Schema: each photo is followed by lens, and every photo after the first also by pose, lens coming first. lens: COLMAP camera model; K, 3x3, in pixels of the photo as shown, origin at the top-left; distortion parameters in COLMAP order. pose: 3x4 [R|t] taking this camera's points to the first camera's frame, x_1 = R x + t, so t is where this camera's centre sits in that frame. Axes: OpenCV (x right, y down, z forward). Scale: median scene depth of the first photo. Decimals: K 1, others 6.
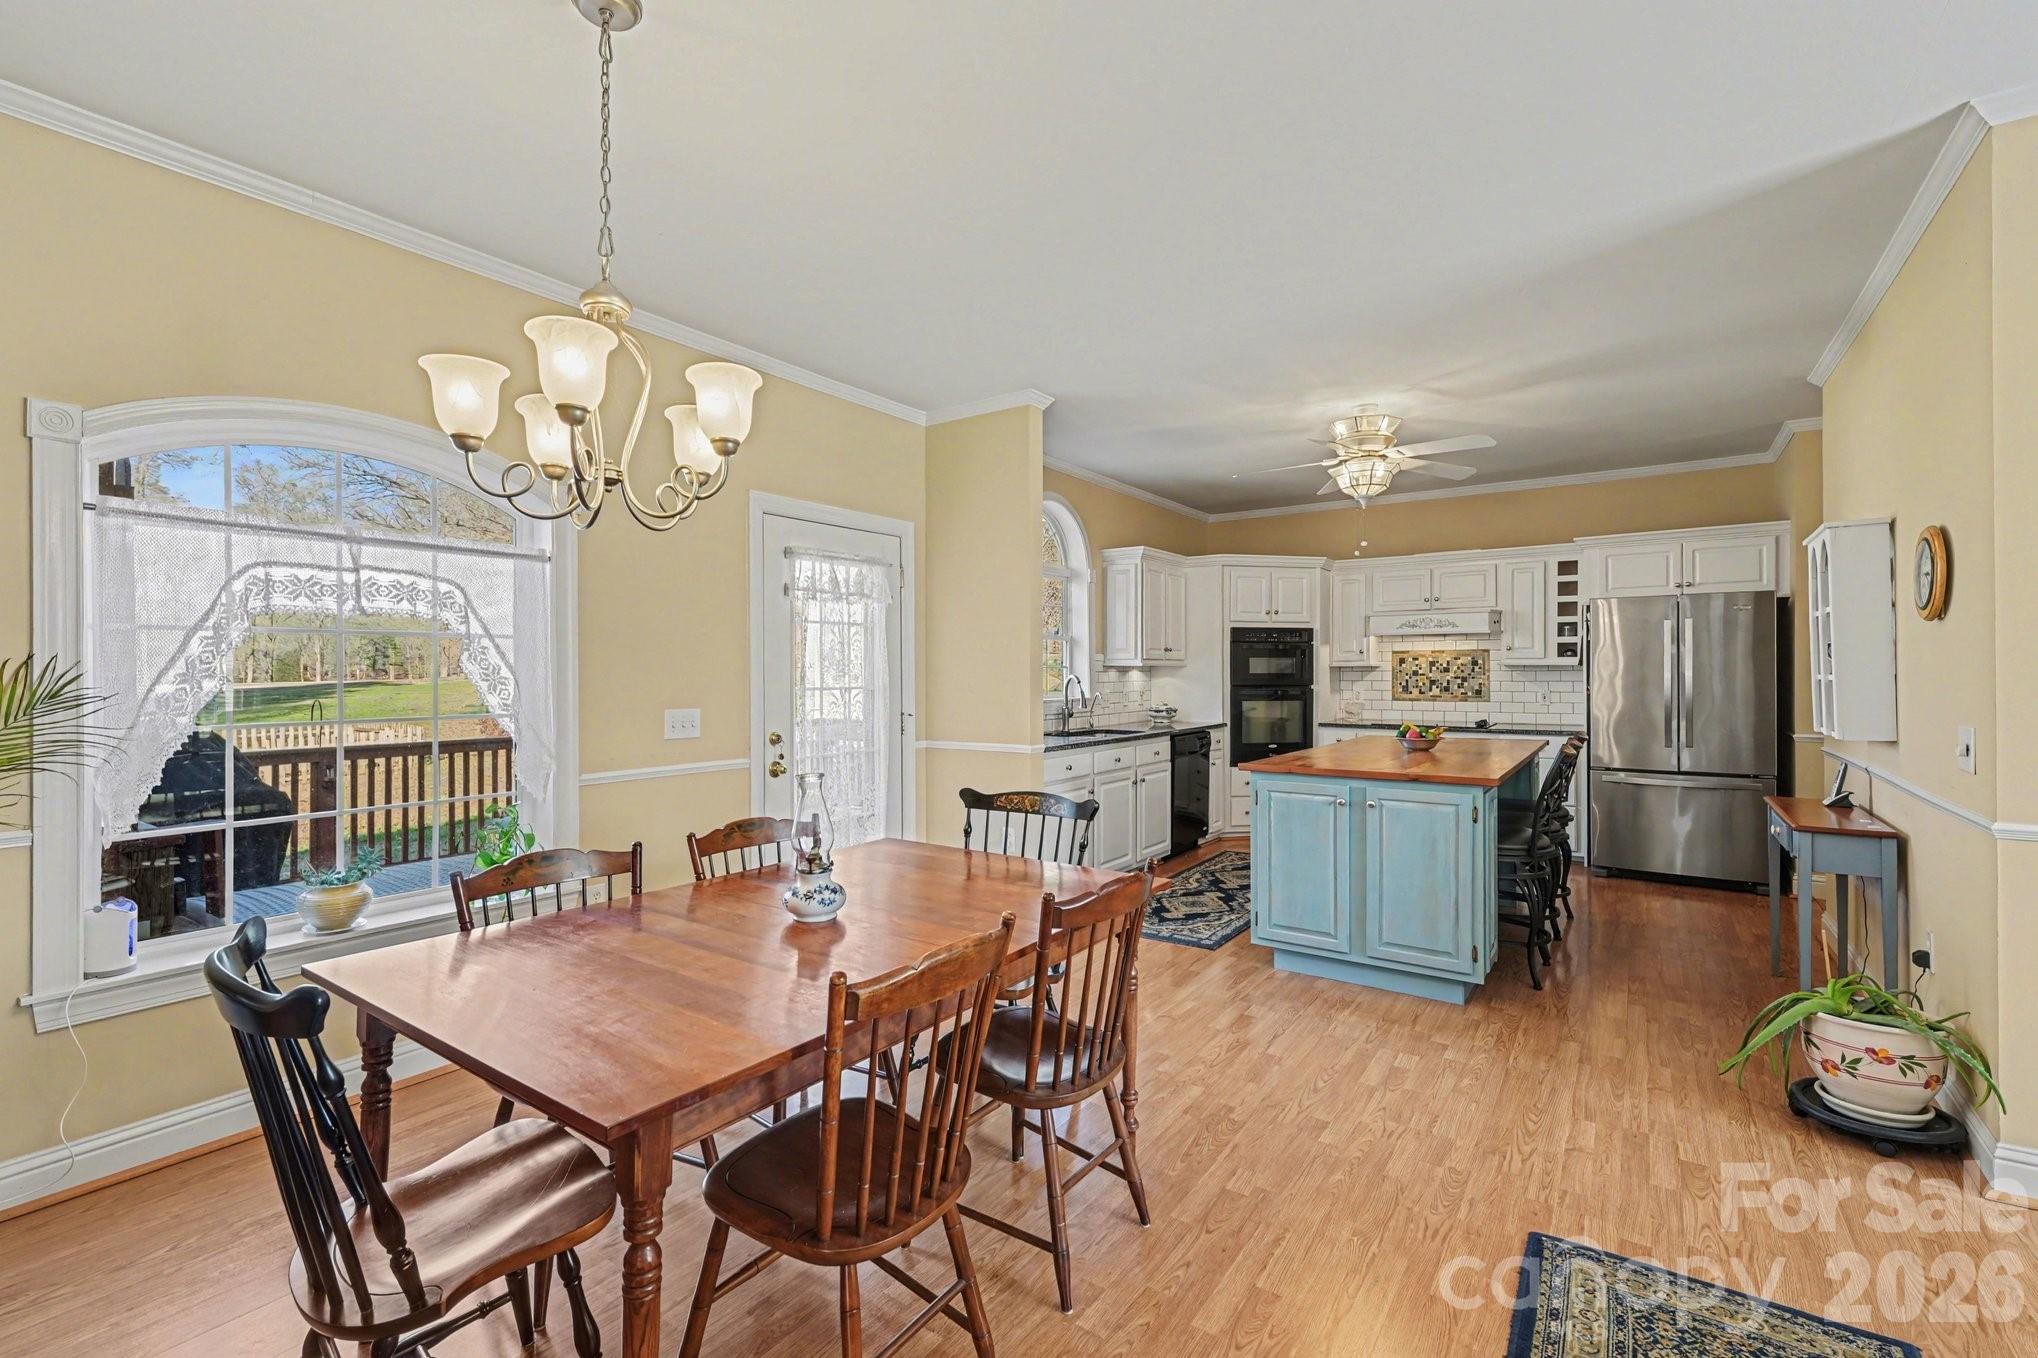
lens RADIAL K [[878.3, 0, 1022.9], [0, 878.3, 681.9], [0, 0, 1]] dist [0.001343, 0.000275]
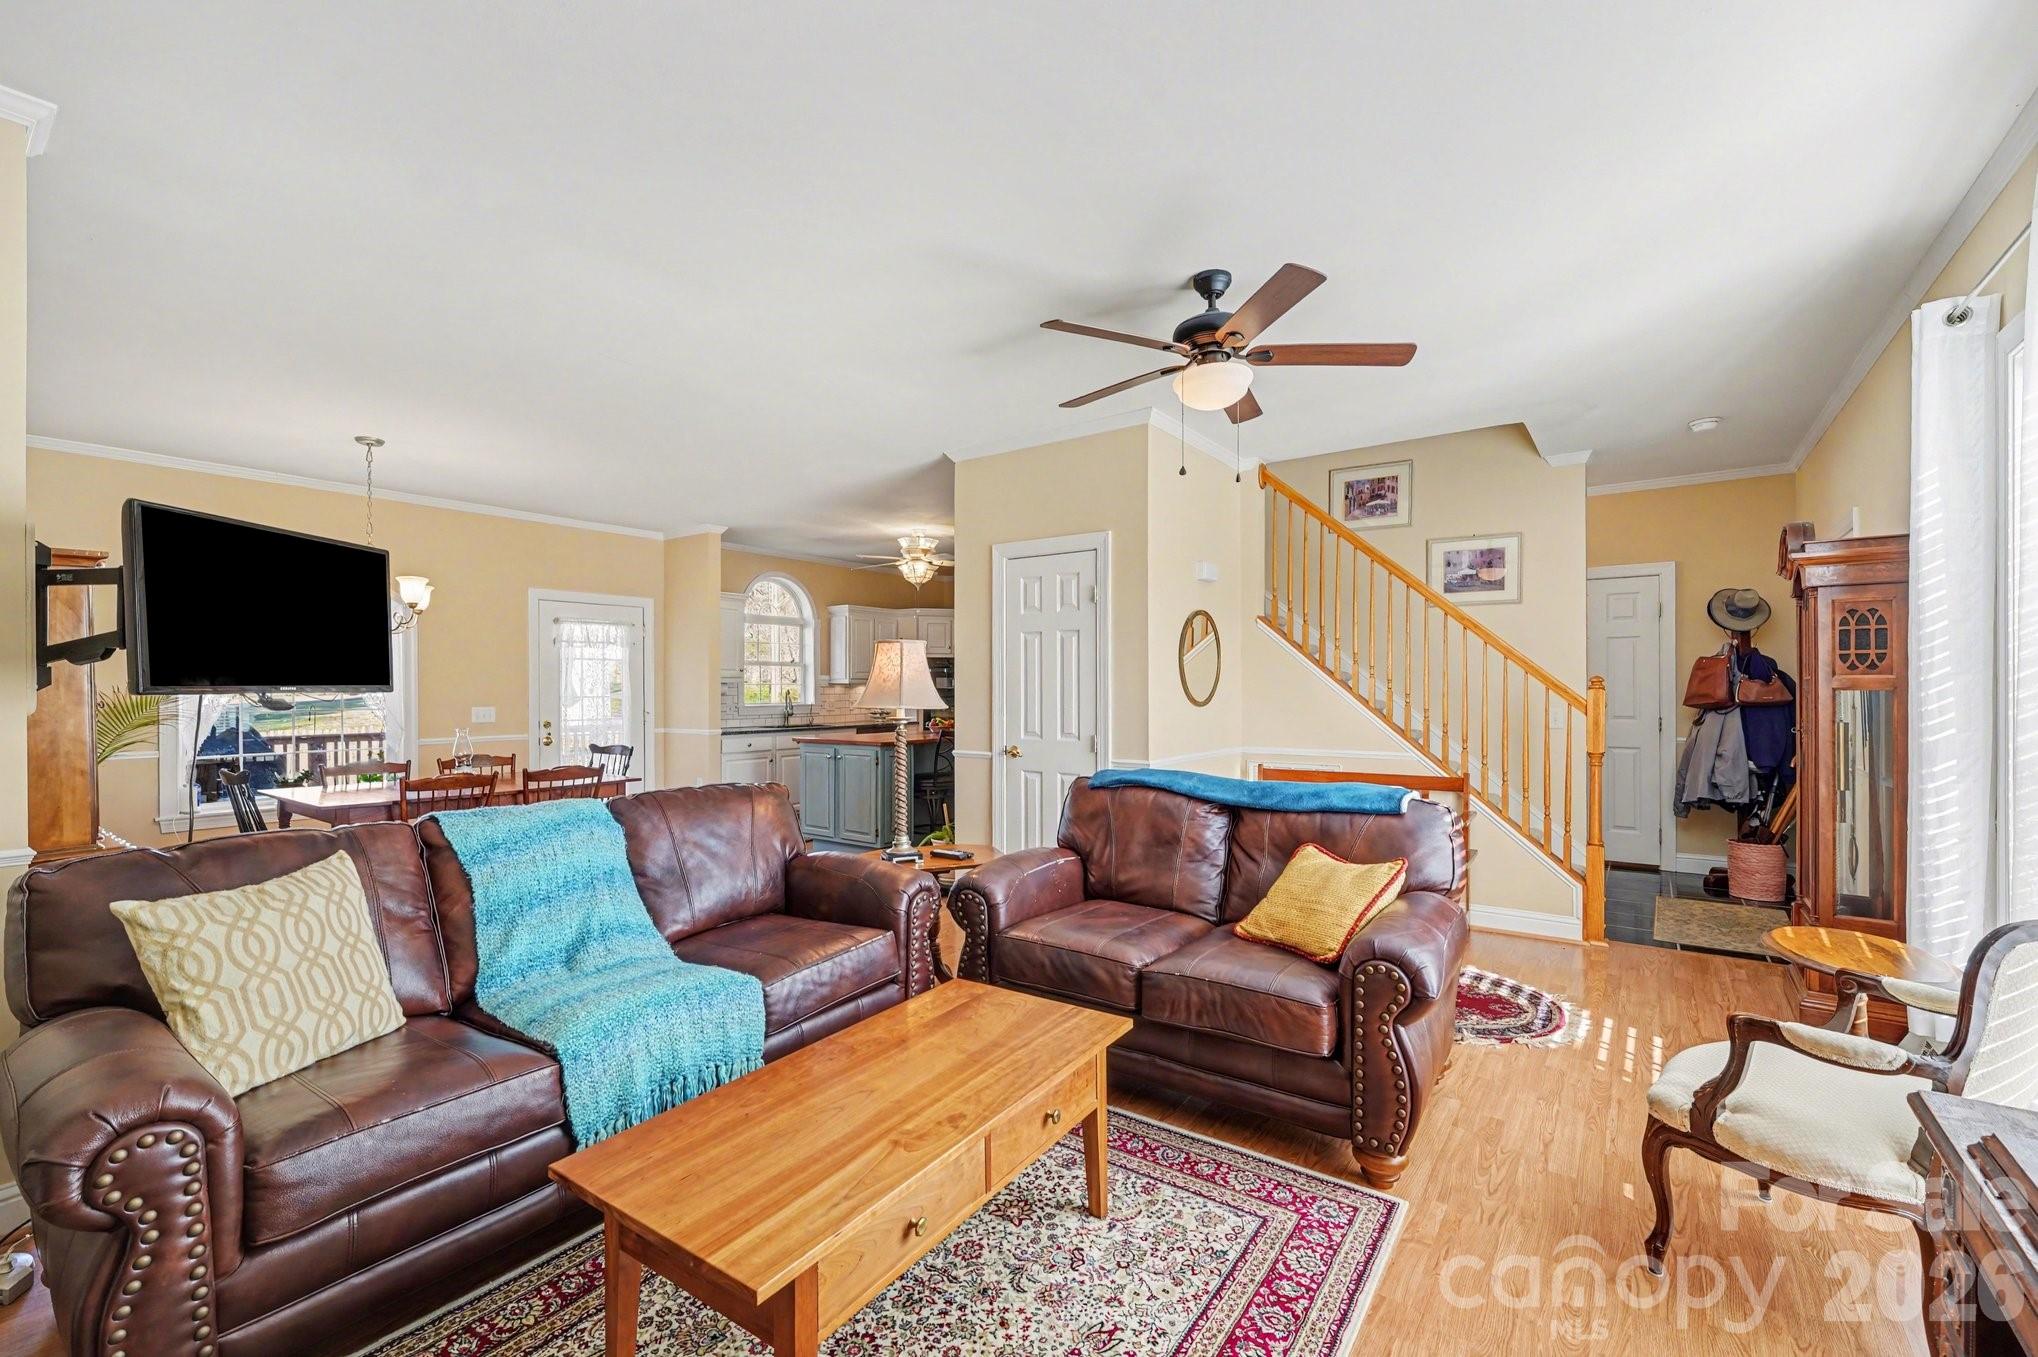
lens RADIAL K [[838.9, 0, 1010.6], [0, 838.9, 686.5], [0, 0, 1]] dist [0.000844, 0.000258]
pose [[0.999742, 0.001728, -0.022642, 0.441054], [-0.002017, 0.999917, -0.012733, 0.004596], [0.022618, 0.012775, 0.999663, -0.435753]]
